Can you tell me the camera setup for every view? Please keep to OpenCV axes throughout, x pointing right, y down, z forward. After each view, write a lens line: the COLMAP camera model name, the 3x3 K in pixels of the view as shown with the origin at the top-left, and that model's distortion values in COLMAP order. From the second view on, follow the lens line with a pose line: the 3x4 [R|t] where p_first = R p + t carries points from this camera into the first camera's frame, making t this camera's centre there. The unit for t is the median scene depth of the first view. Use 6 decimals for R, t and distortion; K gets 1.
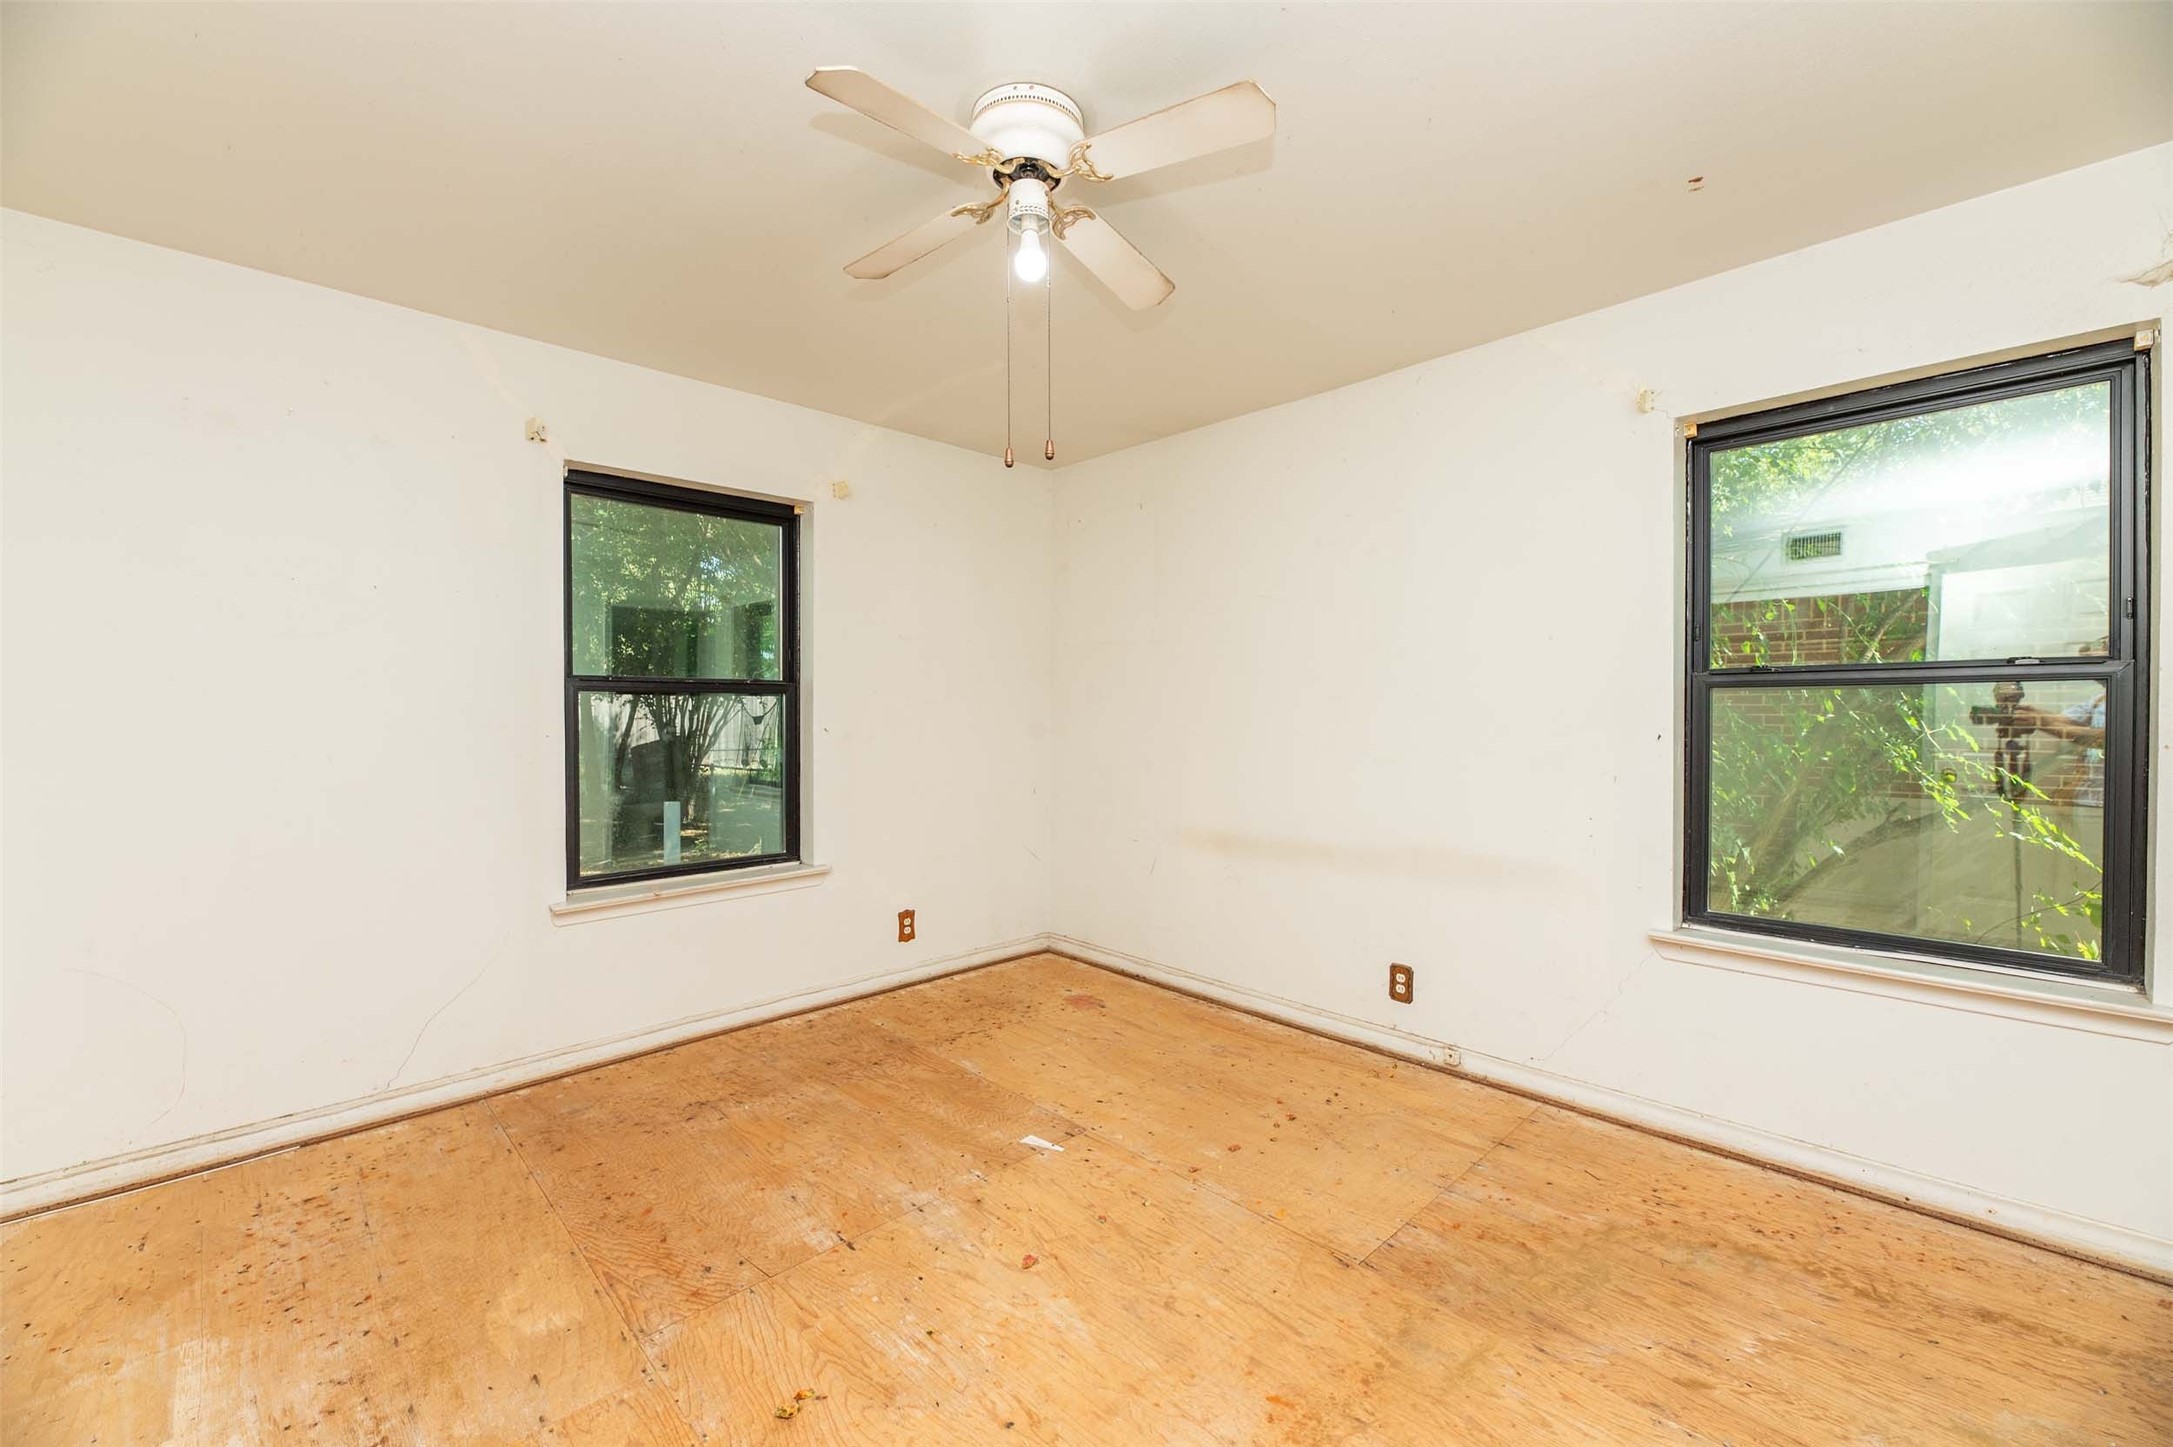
lens RADIAL K [[866.2, 0, 1086.5], [0, 866.2, 723.5], [0, 0, 1]] dist [0.000323, -0.003862]
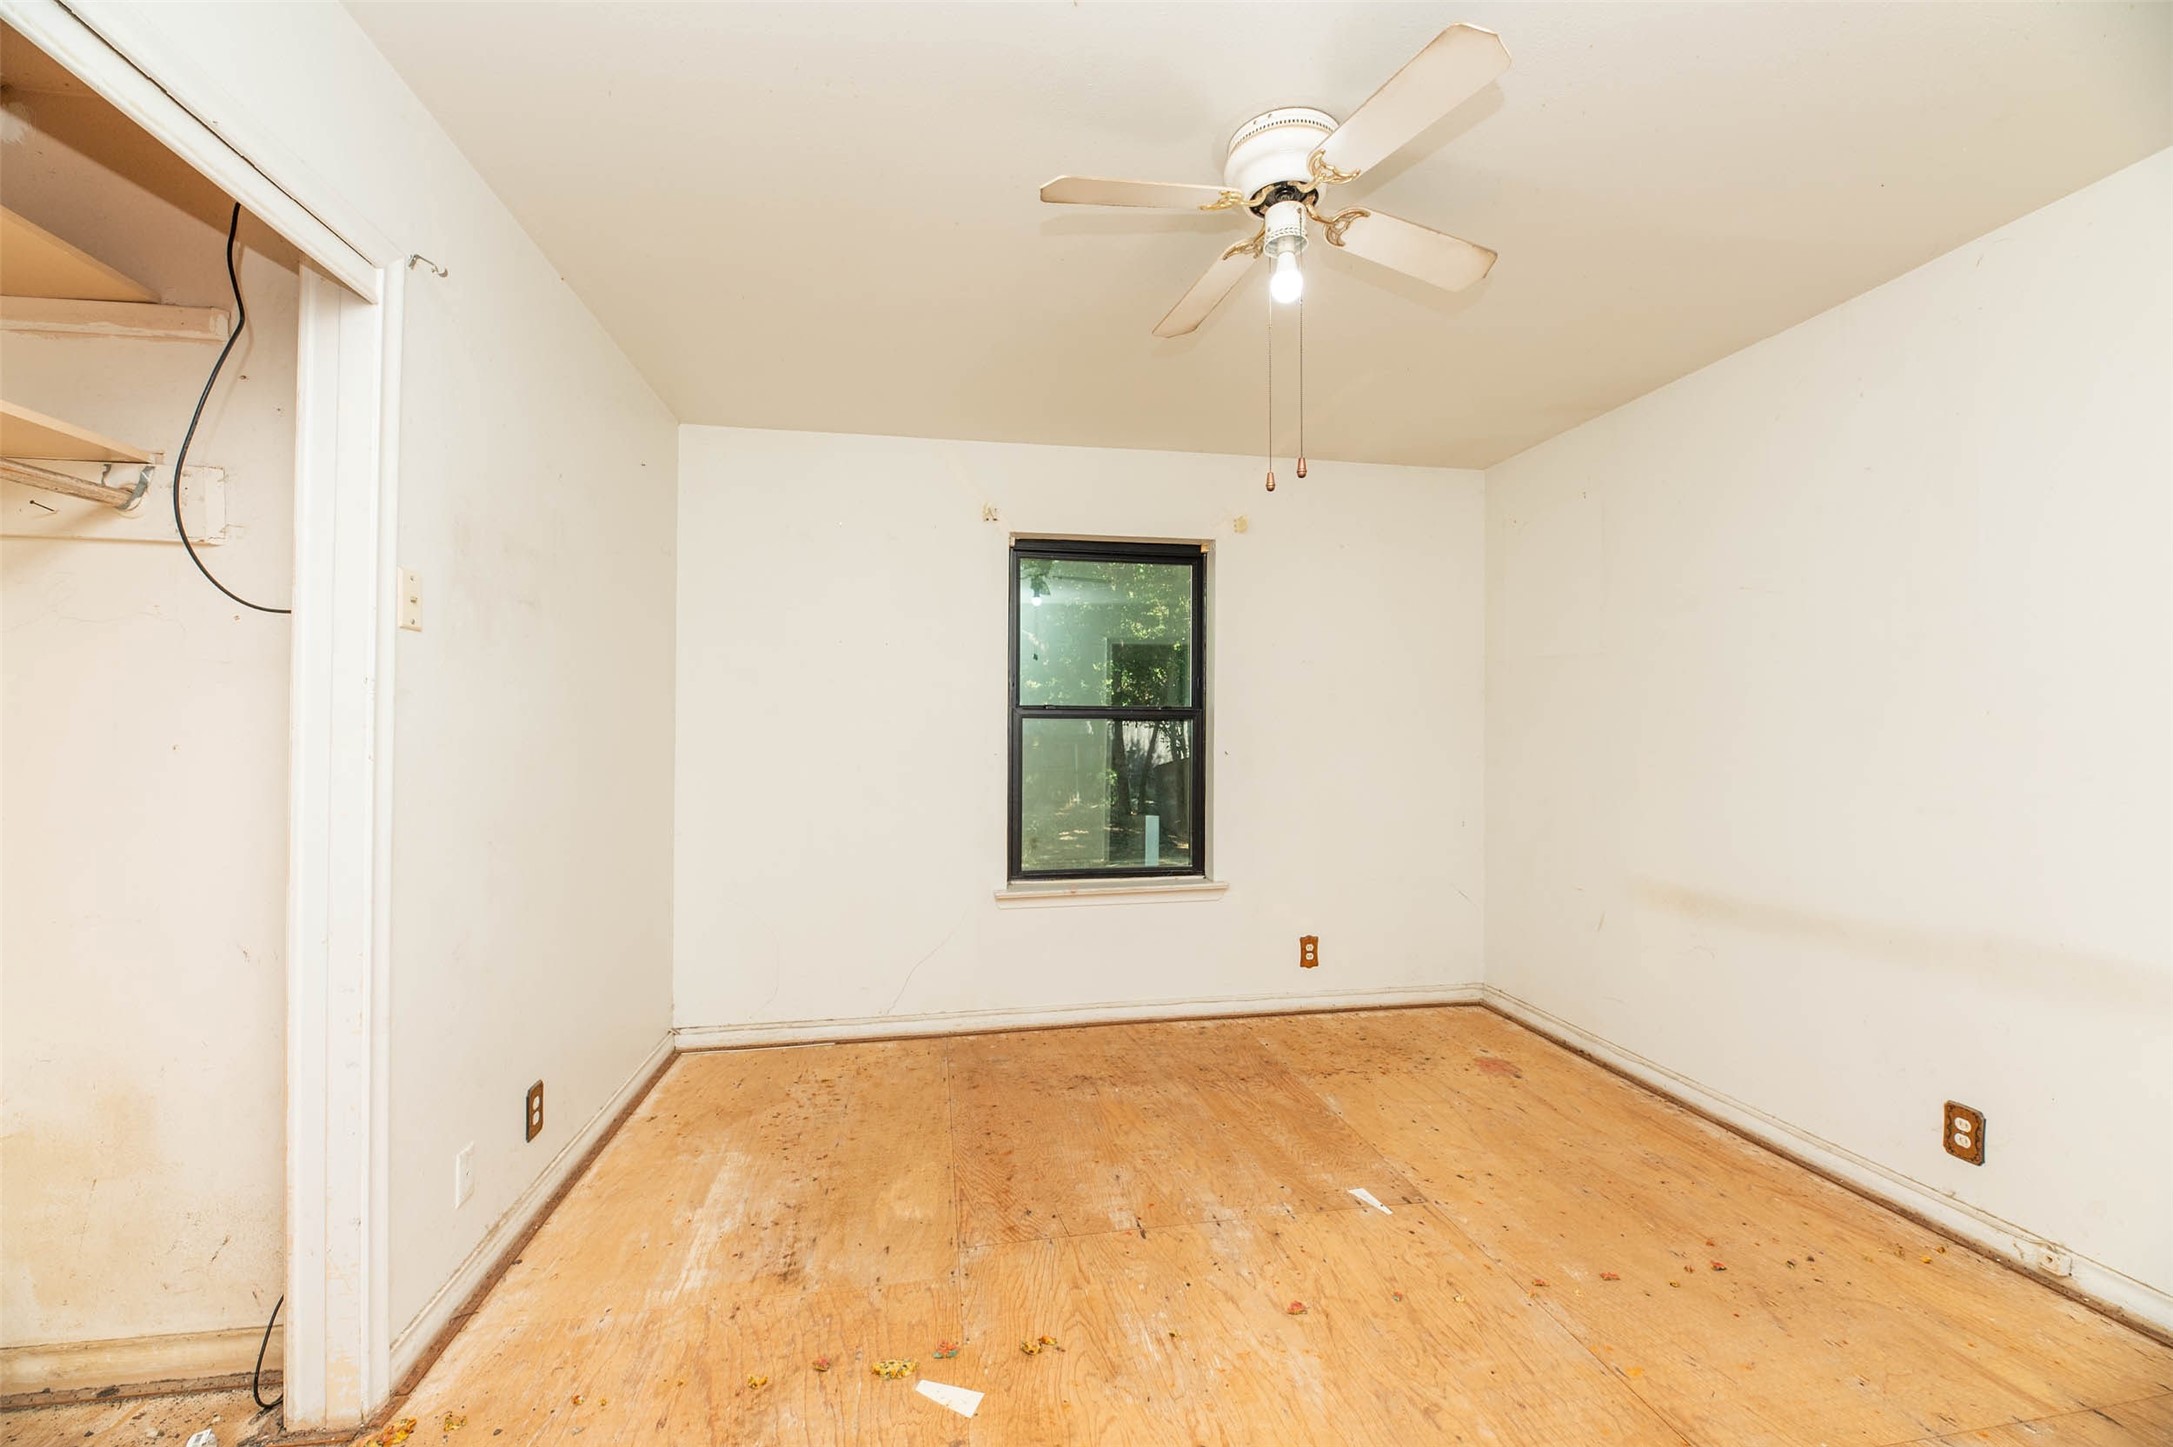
lens RADIAL K [[866.2, 0, 1086.5], [0, 866.2, 723.5], [0, 0, 1]] dist [0.000323, -0.003862]
pose [[0.829297, -0.004704, -0.558788, 0.196390], [-0.011378, 0.999615, -0.025300, 0.000207], [0.558692, 0.027339, 0.828925, 0.040139]]
